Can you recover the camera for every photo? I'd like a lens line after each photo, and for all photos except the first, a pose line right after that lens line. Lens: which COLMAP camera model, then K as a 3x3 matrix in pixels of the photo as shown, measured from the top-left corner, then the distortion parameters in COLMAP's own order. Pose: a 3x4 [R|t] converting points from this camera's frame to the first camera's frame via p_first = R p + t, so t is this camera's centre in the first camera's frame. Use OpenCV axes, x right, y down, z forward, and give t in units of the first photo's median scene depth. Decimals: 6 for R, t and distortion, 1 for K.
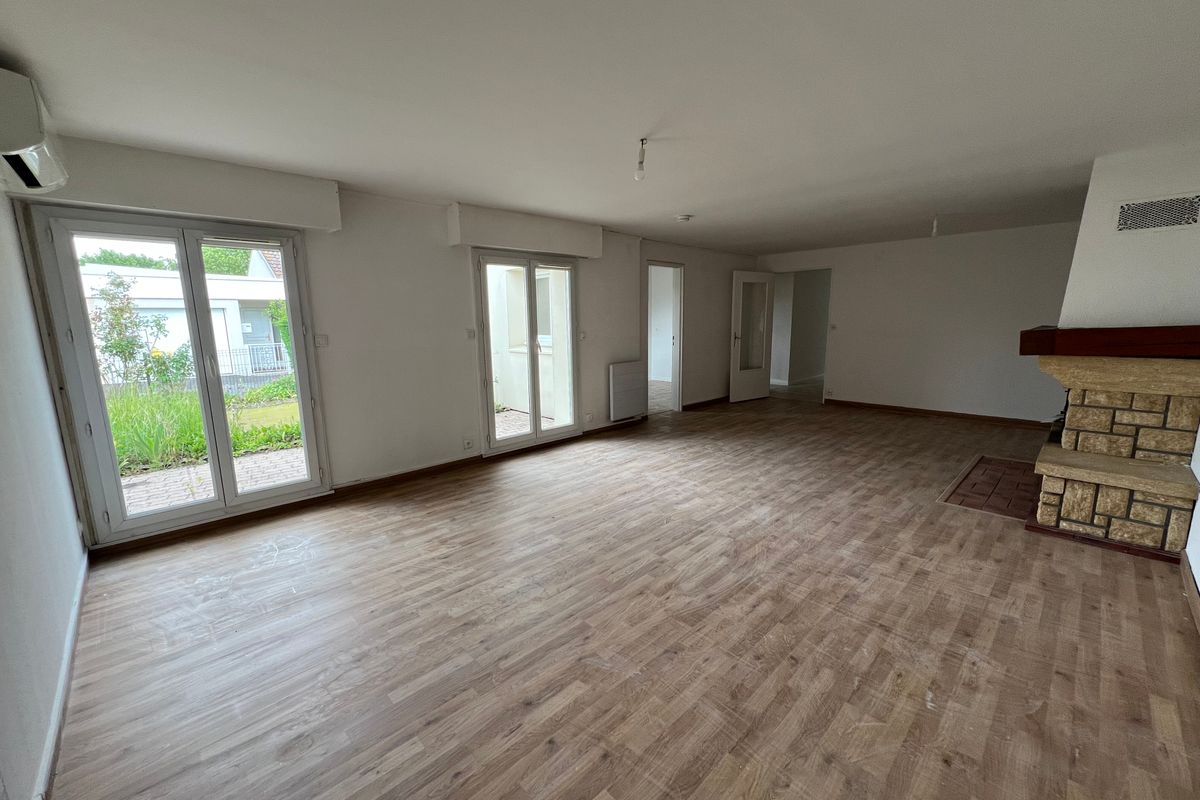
lens RADIAL K [[478.6, 0, 599.2], [0, 478.6, 400.7], [0, 0, 1]] dist [-0.002078, -0.000155]
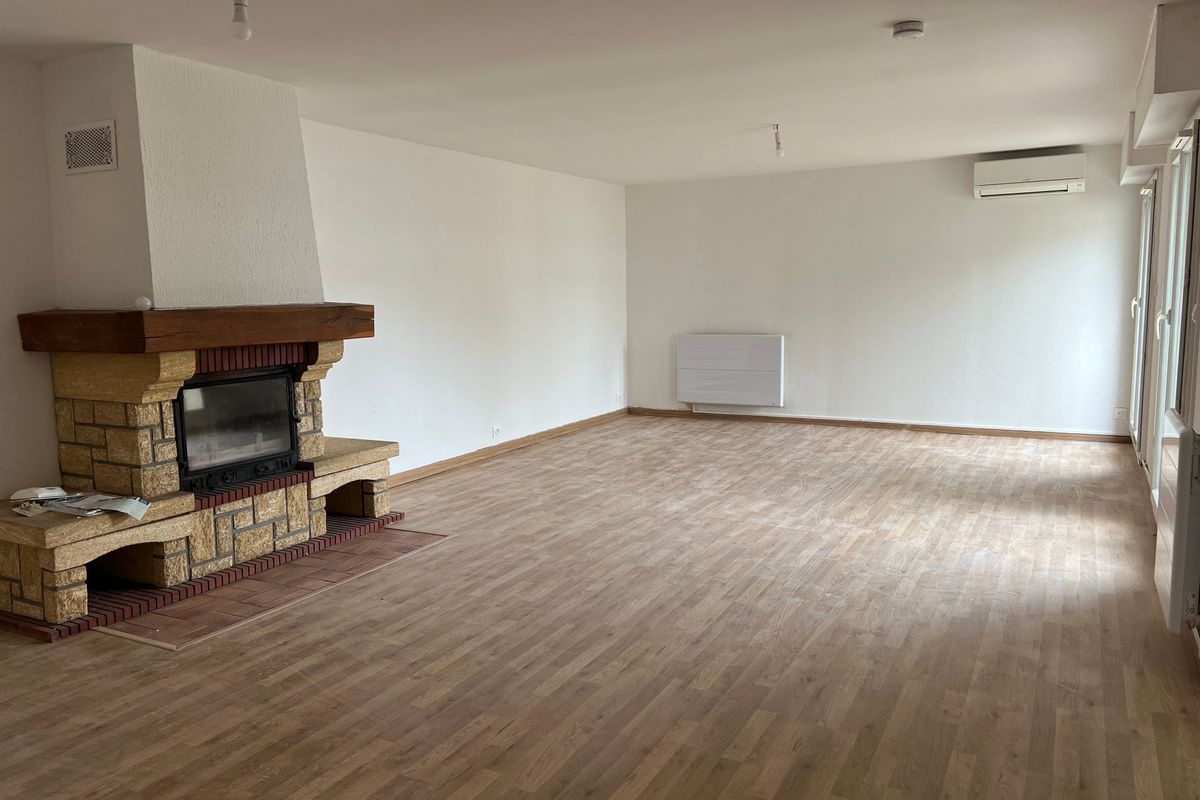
lens RADIAL K [[905.1, 0, 599.4], [0, 905.1, 400.3], [0, 0, 1]] dist [0.011281, 0.000254]
pose [[-0.948753, 0.068993, -0.308395, 0.759508], [-0.023342, 0.957913, 0.286109, -0.324106], [0.315155, 0.278646, -0.907212, 1.888572]]
